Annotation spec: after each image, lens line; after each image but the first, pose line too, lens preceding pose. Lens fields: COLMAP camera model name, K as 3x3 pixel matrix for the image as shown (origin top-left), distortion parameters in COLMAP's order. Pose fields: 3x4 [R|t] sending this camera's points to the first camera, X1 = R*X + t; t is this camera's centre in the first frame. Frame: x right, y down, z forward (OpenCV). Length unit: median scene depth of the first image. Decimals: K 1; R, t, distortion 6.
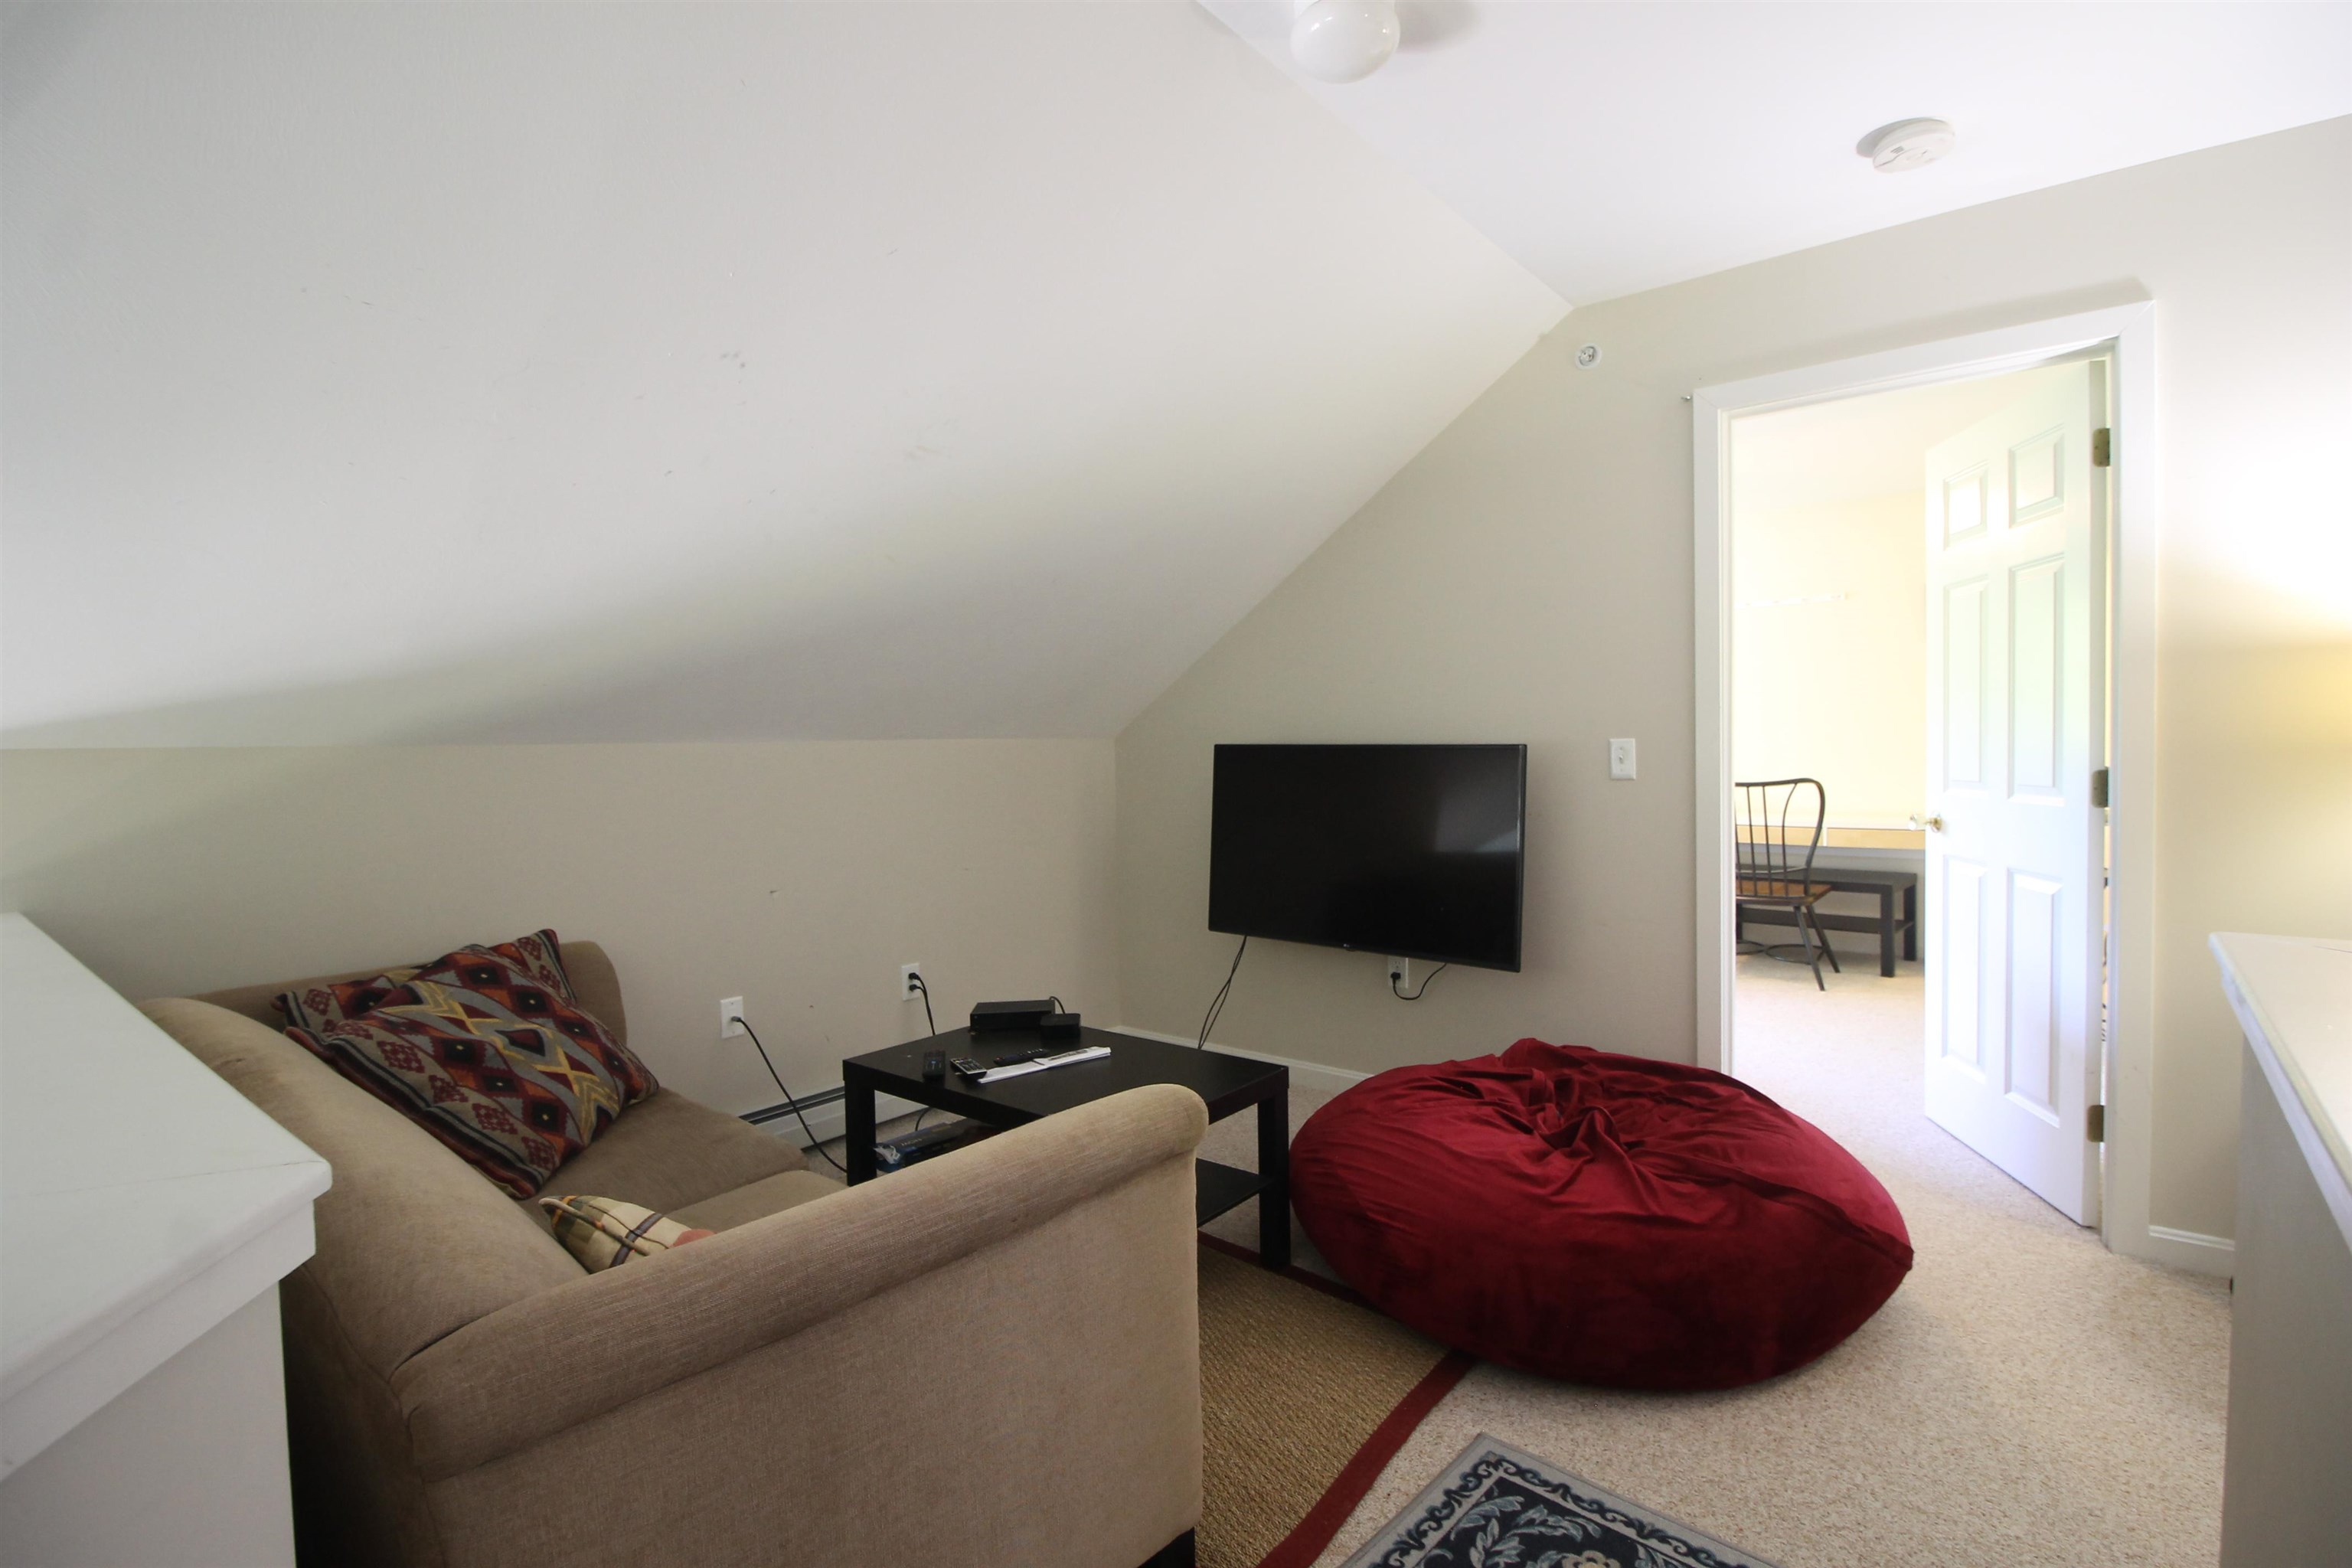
lens RADIAL K [[1100.0, 0, 1183.7], [0, 1100.0, 781.1], [0, 0, 1]] dist [-0.020503, -0.000647]
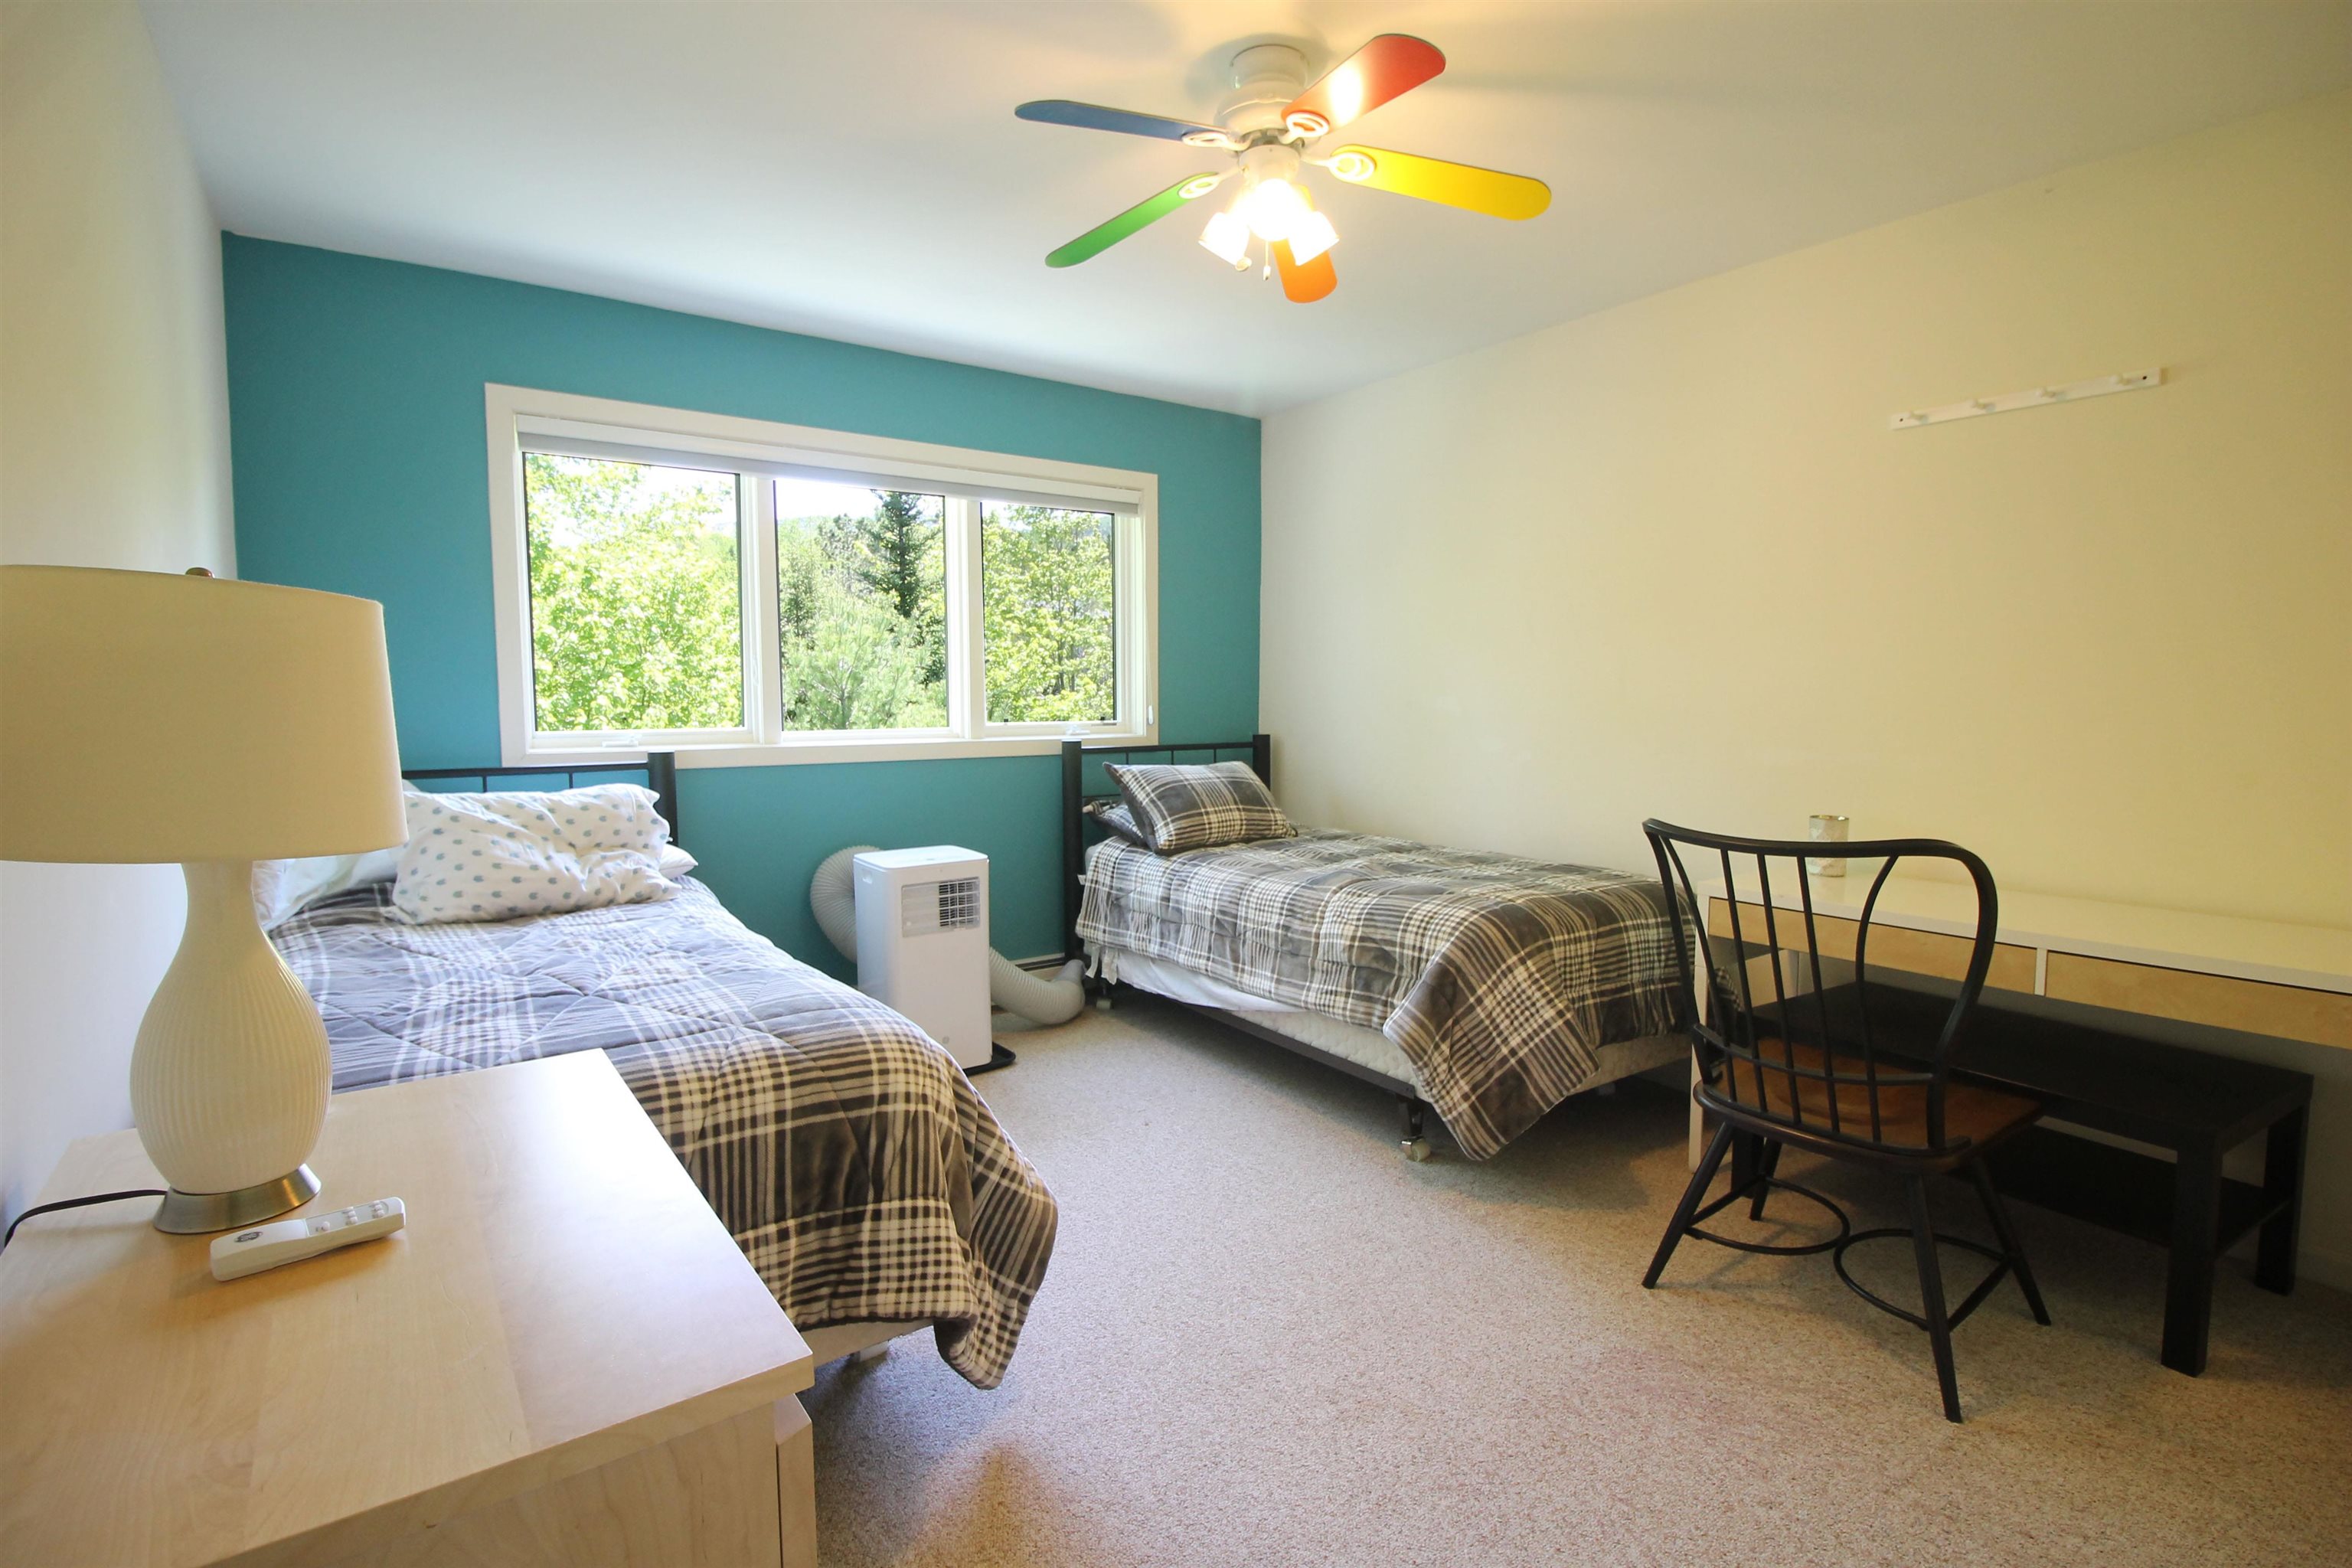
lens RADIAL K [[1100.0, 0, 1164.3], [0, 1100.0, 776.9], [0, 0, 1]] dist [-0.020503, -0.000647]
pose [[0.968975, 0.046324, -0.242780, 0.410612], [-0.035067, 0.998109, 0.050488, -0.031118], [0.244660, -0.040408, 0.968767, 0.600585]]
